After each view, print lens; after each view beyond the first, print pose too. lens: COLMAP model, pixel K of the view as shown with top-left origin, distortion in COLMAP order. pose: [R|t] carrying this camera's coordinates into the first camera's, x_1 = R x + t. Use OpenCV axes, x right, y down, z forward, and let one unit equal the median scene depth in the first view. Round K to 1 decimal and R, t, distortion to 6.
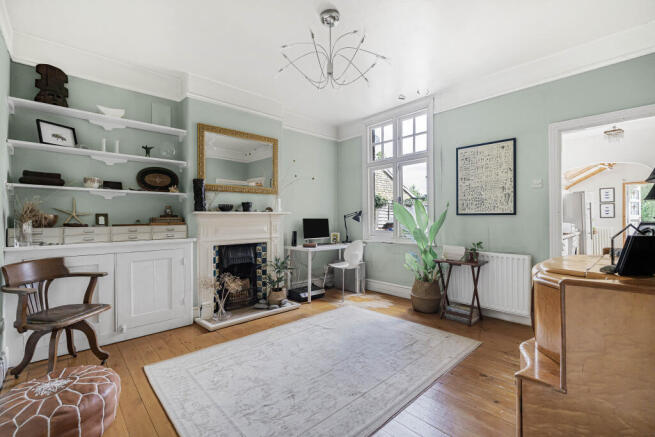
lens RADIAL K [[294.0, 0, 325.8], [0, 294.0, 218.0], [0, 0, 1]] dist [-0.001313, 0.000502]
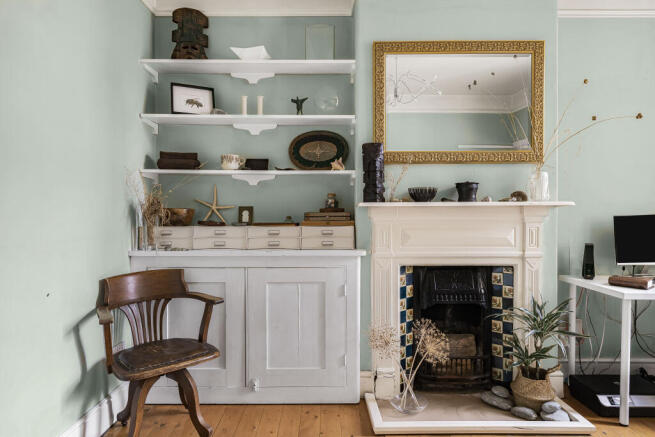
lens RADIAL K [[406.8, 0, 326.5], [0, 406.8, 212.0], [0, 0, 1]] dist [-0.009300, 0.001310]
pose [[0.734574, 0.012271, -0.678417, 0.021868], [-0.002769, 0.999882, 0.015087, -0.015261], [0.678523, -0.009203, 0.734522, 0.385094]]
